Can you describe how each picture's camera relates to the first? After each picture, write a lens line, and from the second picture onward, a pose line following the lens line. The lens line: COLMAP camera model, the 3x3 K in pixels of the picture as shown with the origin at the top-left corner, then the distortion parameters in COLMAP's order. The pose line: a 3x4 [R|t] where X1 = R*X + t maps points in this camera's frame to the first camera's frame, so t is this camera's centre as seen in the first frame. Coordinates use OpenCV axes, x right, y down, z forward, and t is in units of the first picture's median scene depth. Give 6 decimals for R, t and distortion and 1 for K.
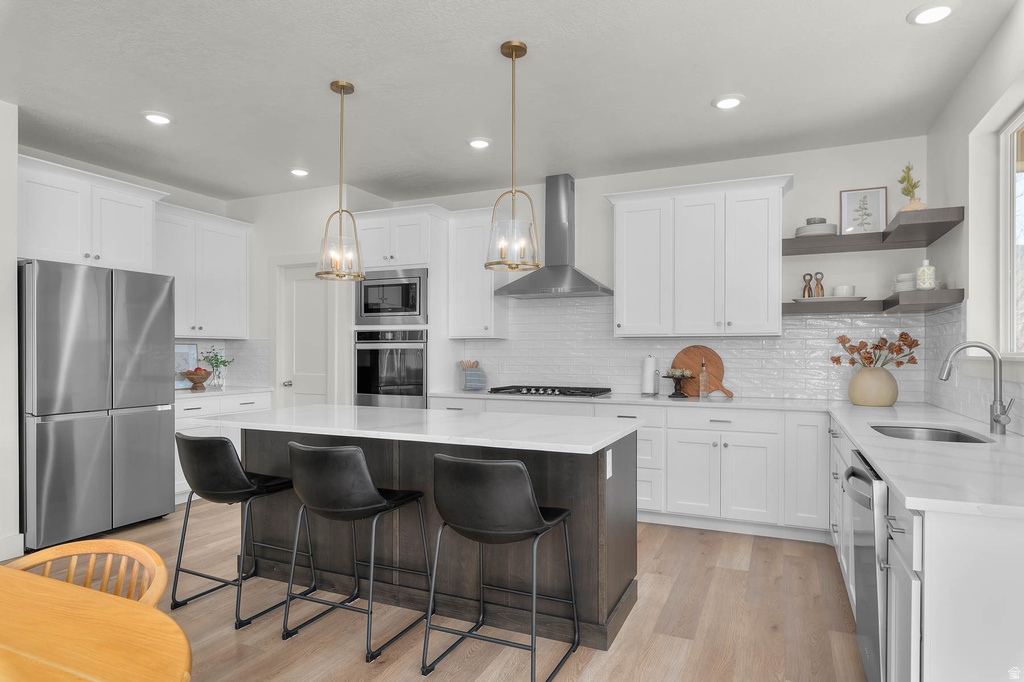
lens RADIAL K [[592.9, 0, 518.3], [0, 592.9, 344.6], [0, 0, 1]] dist [-0.010955, -0.000820]
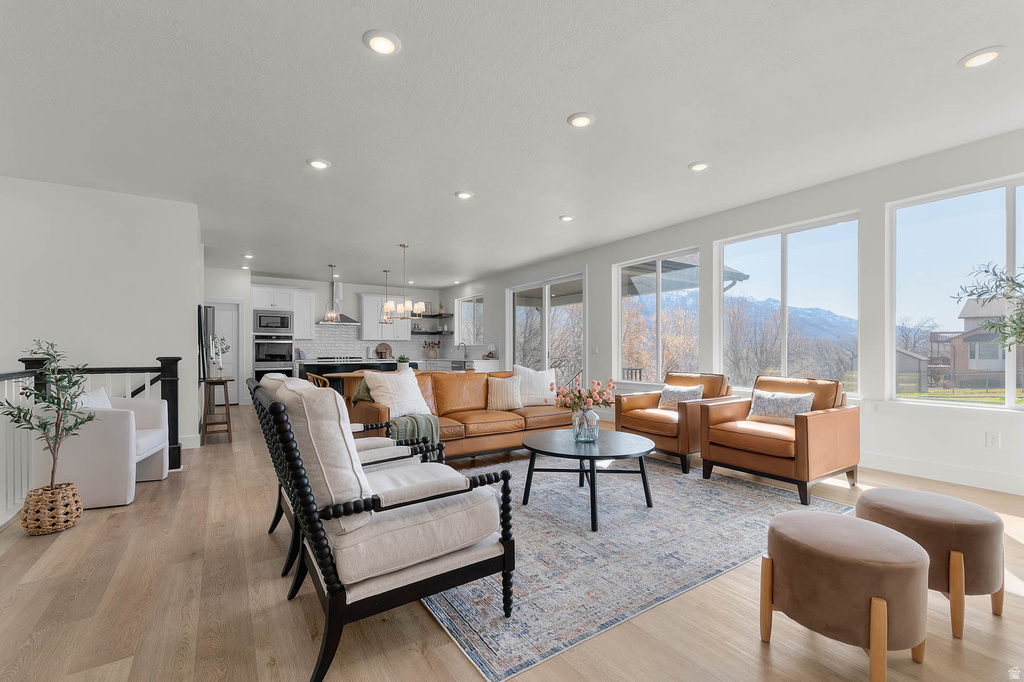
lens RADIAL K [[439.9, 0, 515.2], [0, 439.9, 352.0], [0, 0, 1]] dist [0.000076, -0.000218]
pose [[0.529542, -0.003964, 0.848275, -1.361567], [-0.008276, 0.999917, 0.009839, 0.021408], [-0.848244, -0.012230, 0.529465, -0.888648]]
